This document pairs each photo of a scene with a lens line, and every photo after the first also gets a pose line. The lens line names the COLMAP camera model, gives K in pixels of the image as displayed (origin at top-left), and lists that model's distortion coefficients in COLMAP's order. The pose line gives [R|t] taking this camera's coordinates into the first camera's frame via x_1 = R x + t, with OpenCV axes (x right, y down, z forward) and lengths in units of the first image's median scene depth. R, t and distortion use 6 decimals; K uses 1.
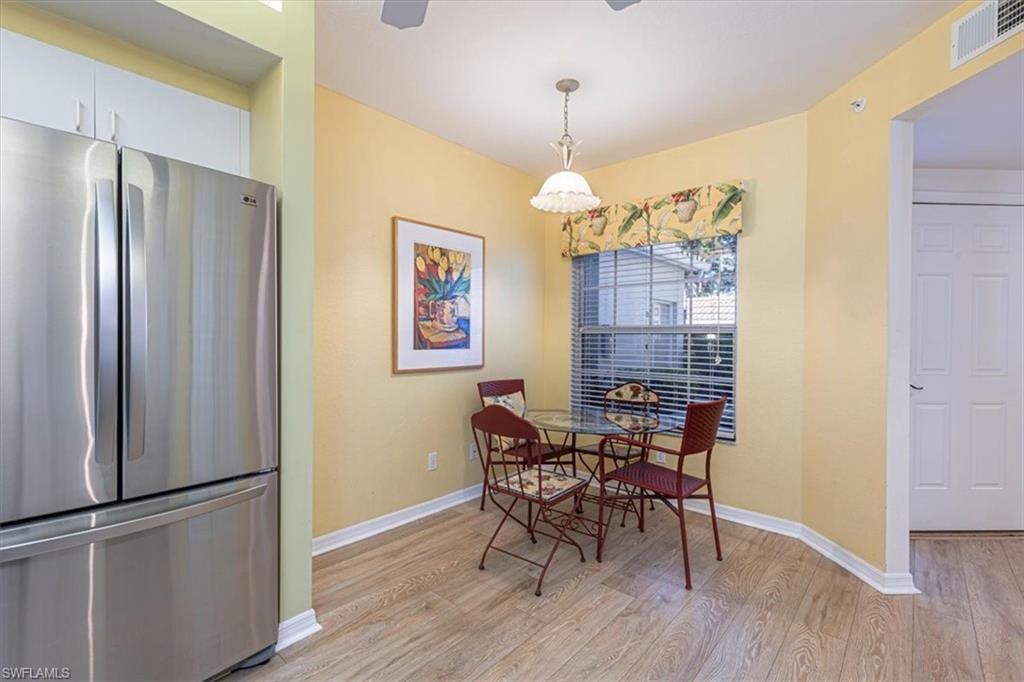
lens RADIAL K [[460.6, 0, 516.9], [0, 460.6, 339.2], [0, 0, 1]] dist [0.012064, -0.001159]
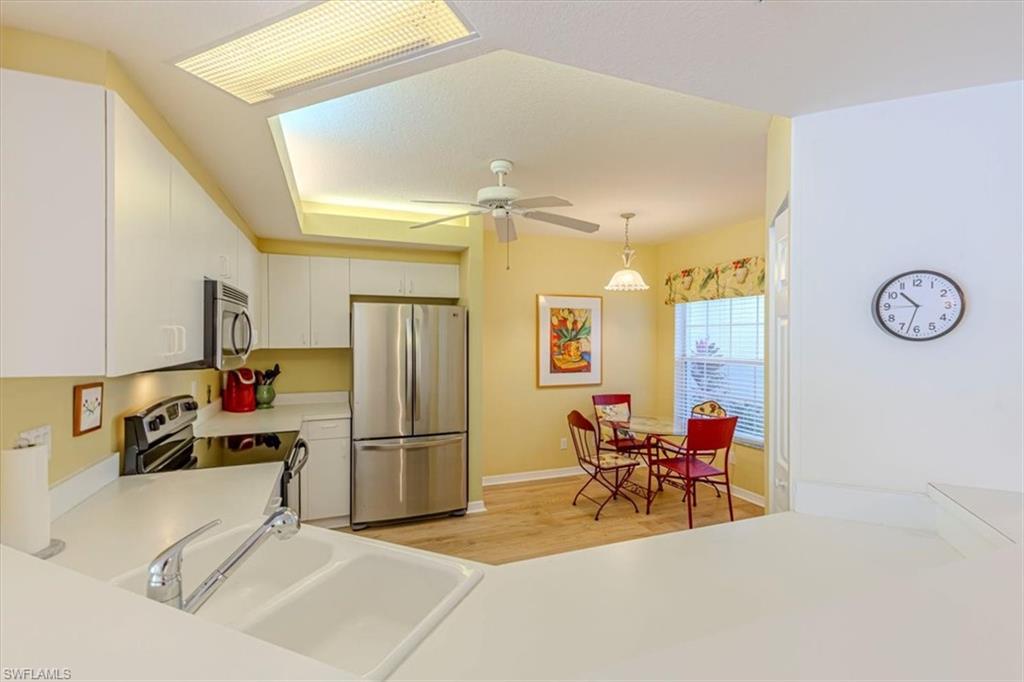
lens RADIAL K [[460.6, 0, 509.6], [0, 460.6, 338.2], [0, 0, 1]] dist [0.012064, -0.001159]
pose [[0.884391, -0.004590, -0.466724, 0.398402], [0.000941, 0.999967, -0.008053, -0.086310], [0.466746, 0.006683, 0.884366, -0.493848]]
